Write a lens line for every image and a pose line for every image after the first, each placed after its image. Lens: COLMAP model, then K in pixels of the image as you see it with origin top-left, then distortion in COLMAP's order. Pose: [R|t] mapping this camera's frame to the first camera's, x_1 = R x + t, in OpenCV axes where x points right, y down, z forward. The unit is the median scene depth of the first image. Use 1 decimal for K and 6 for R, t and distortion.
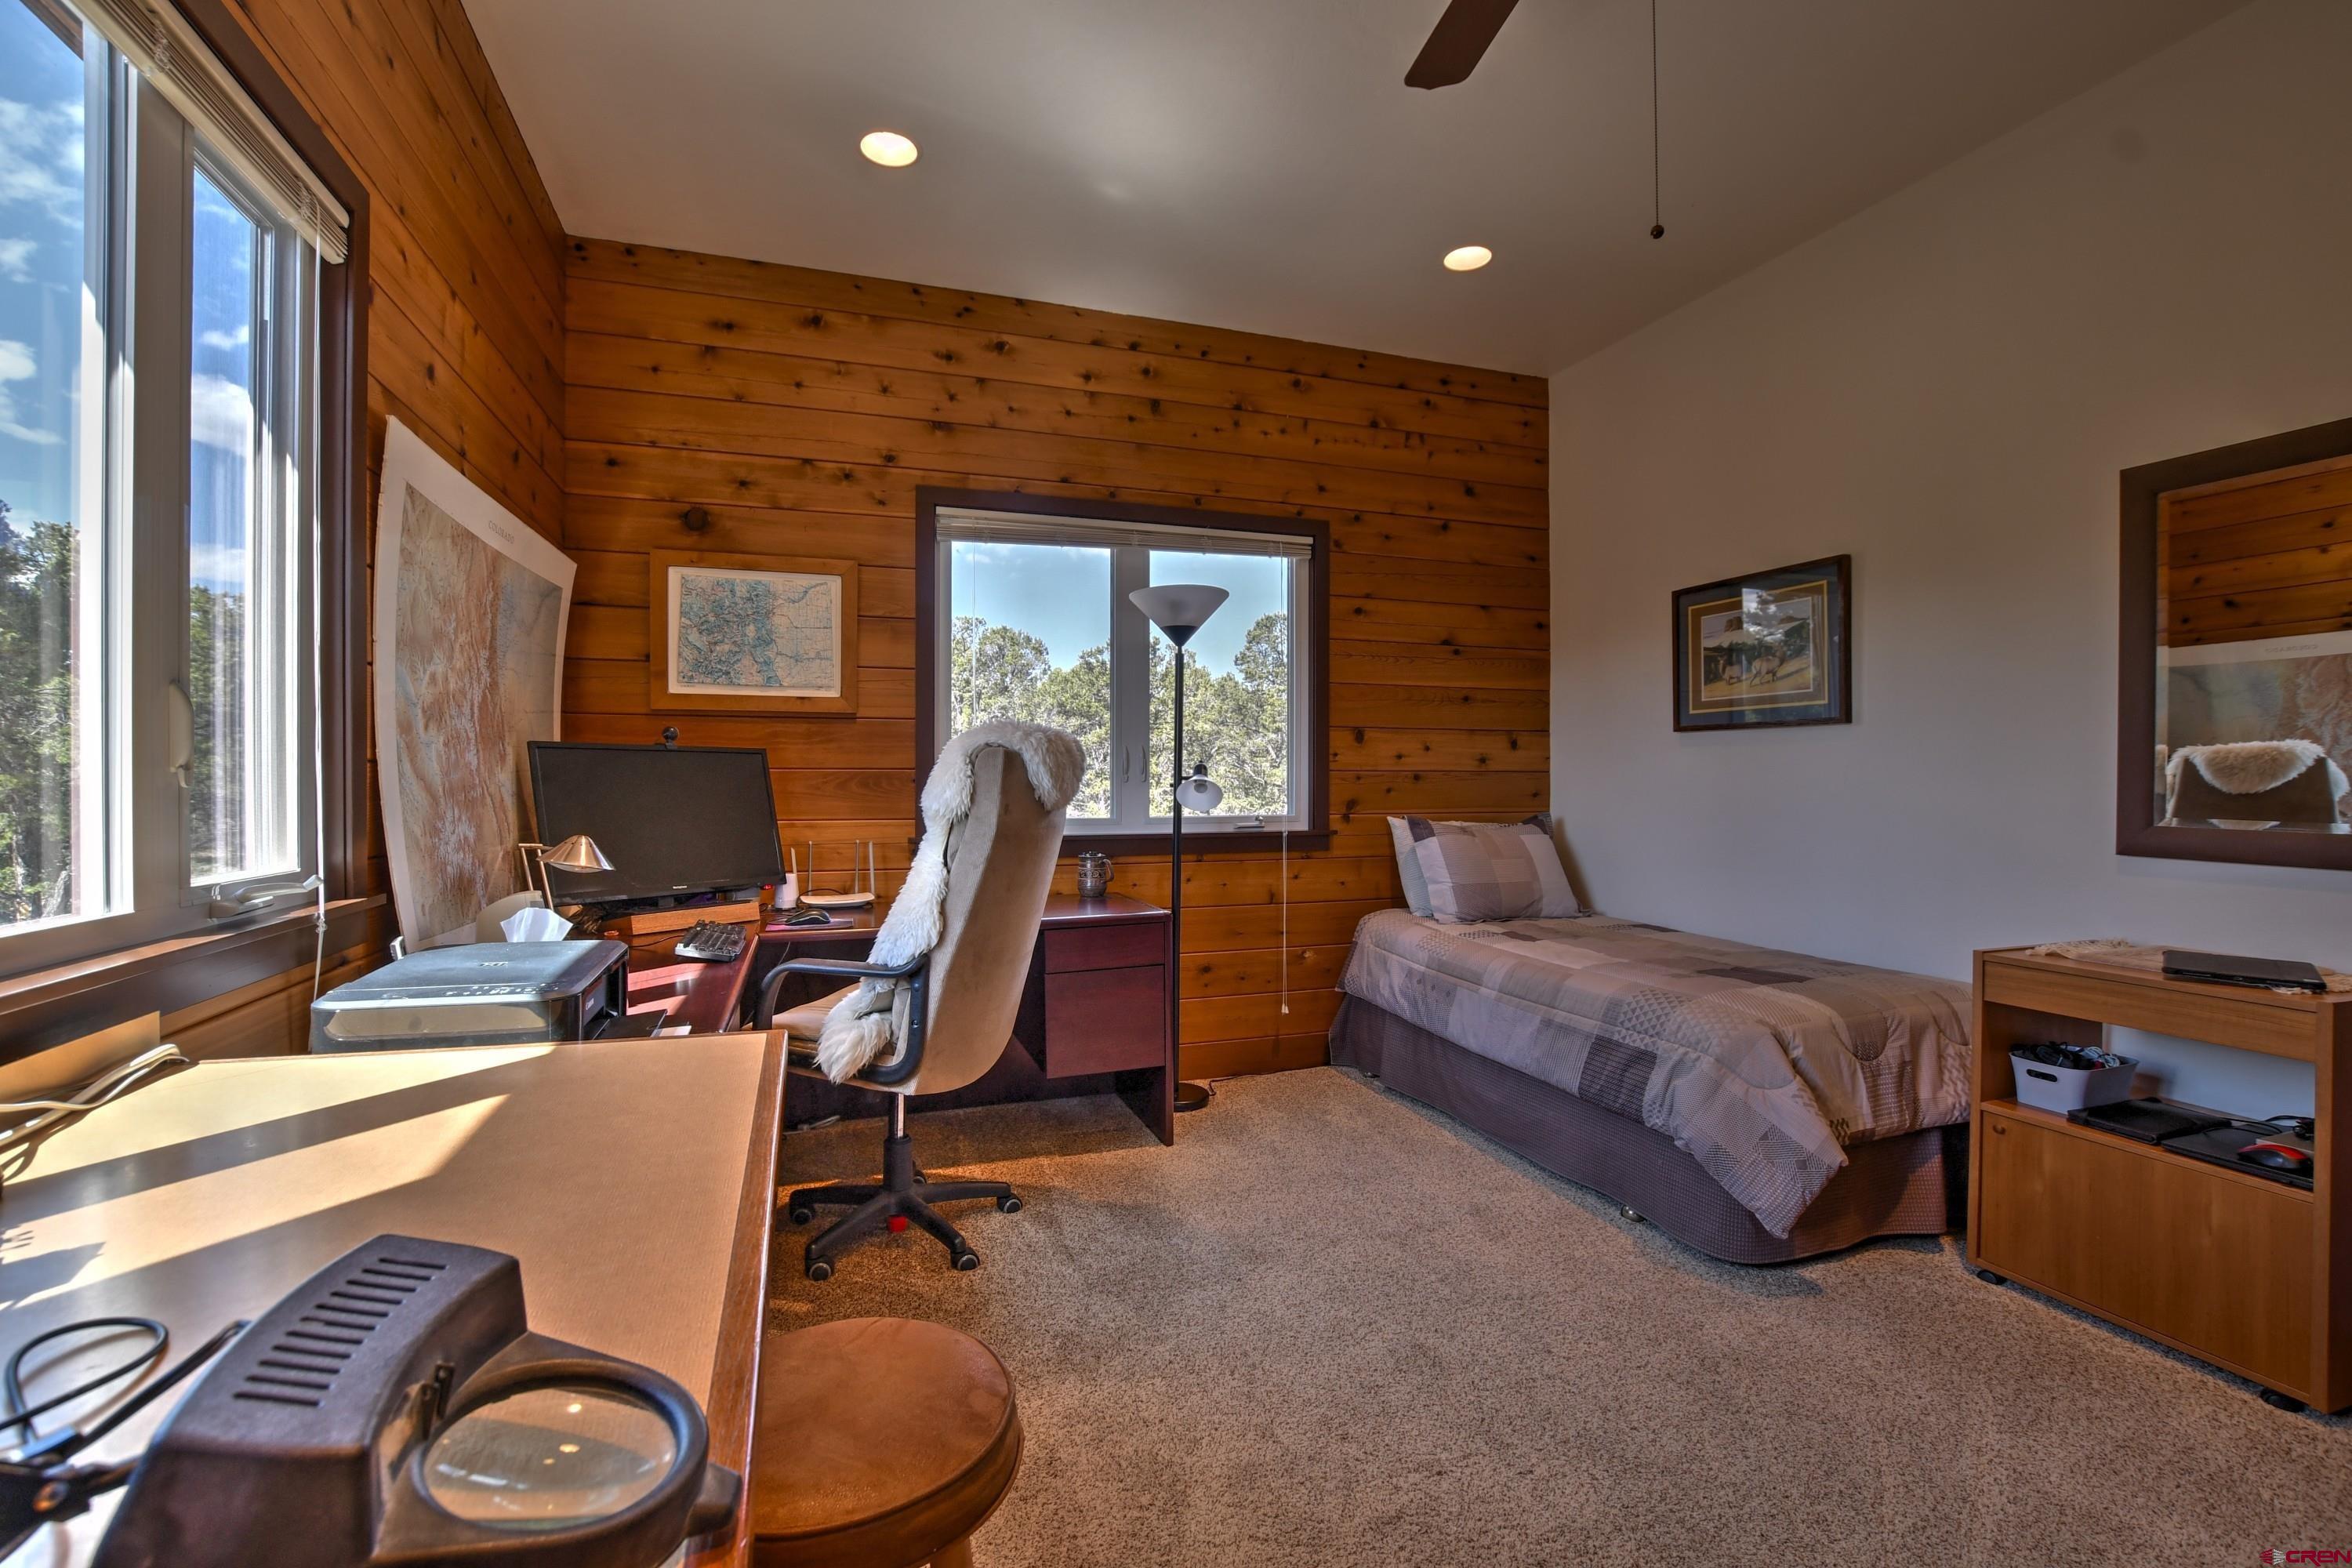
lens RADIAL K [[1036.9, 0, 1168.8], [0, 1036.9, 787.1], [0, 0, 1]] dist [-0.031865, 0.004961]
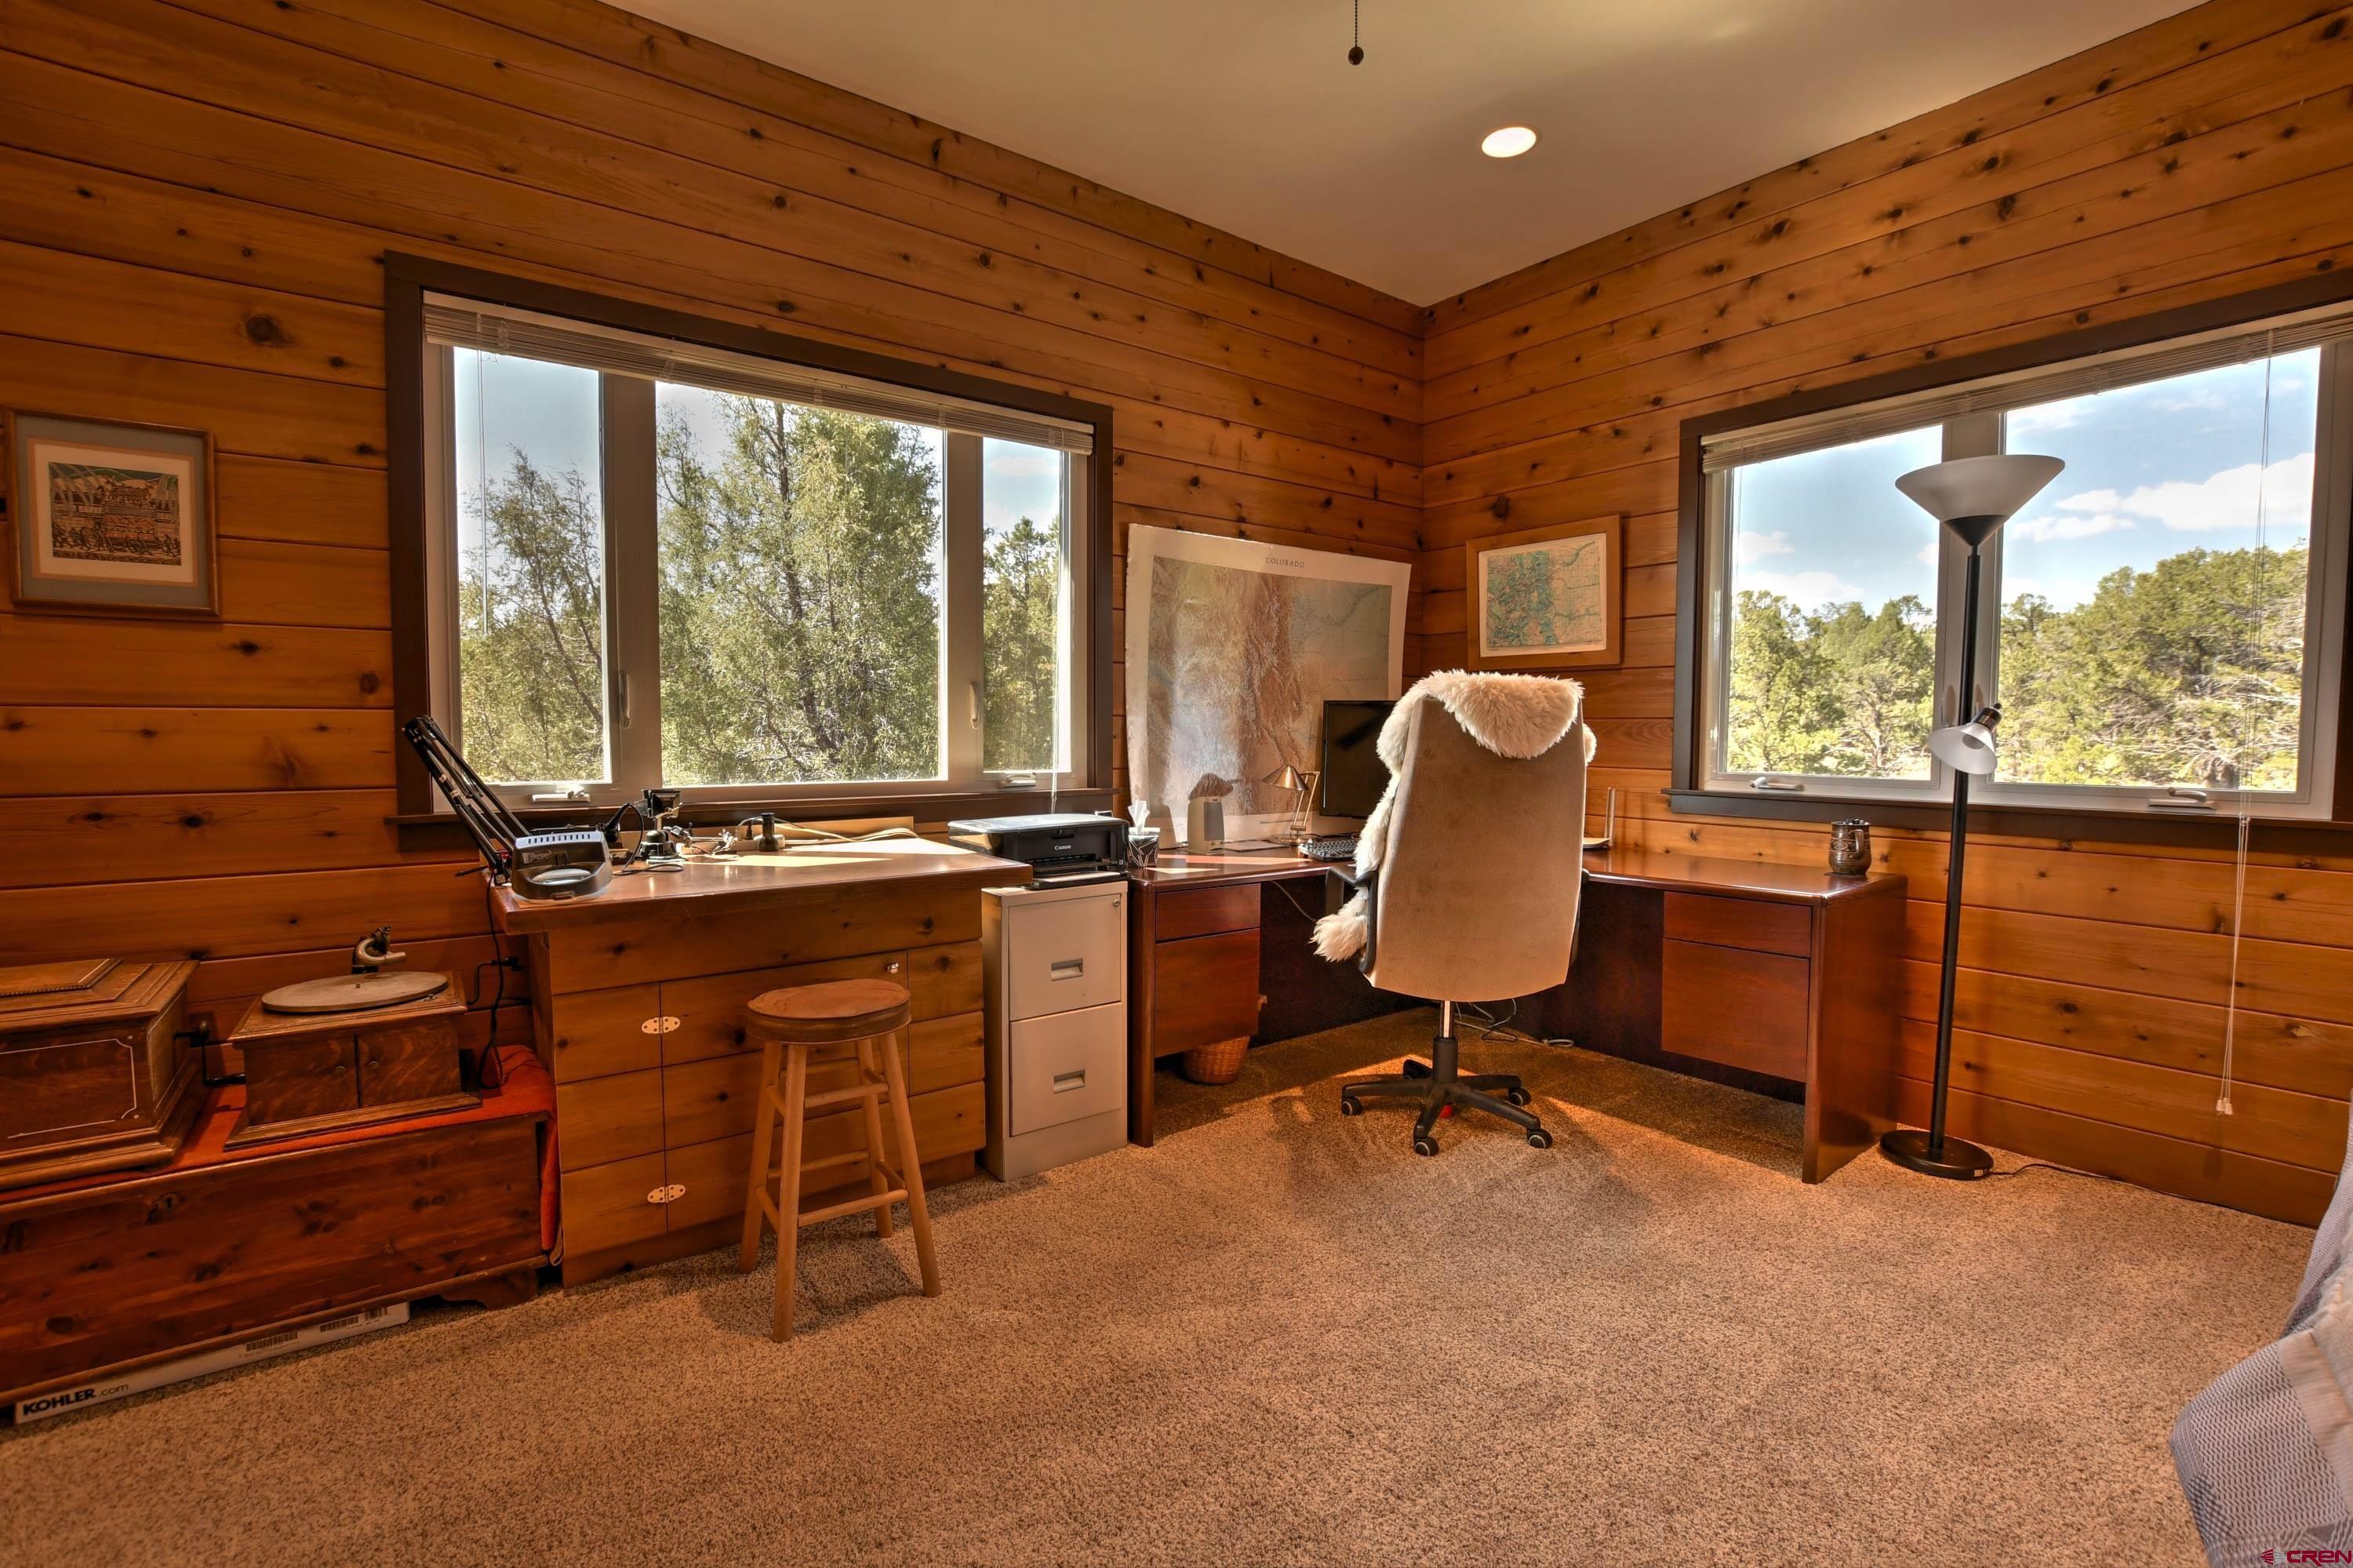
lens RADIAL K [[1037.3, 0, 1171.7], [0, 1037.3, 784.6], [0, 0, 1]] dist [-0.031865, 0.004961]
pose [[0.316135, 0.053135, -0.947225, 0.542737], [-0.008035, 0.998545, 0.053332, -0.002946], [0.948680, -0.009249, 0.316102, 0.257061]]
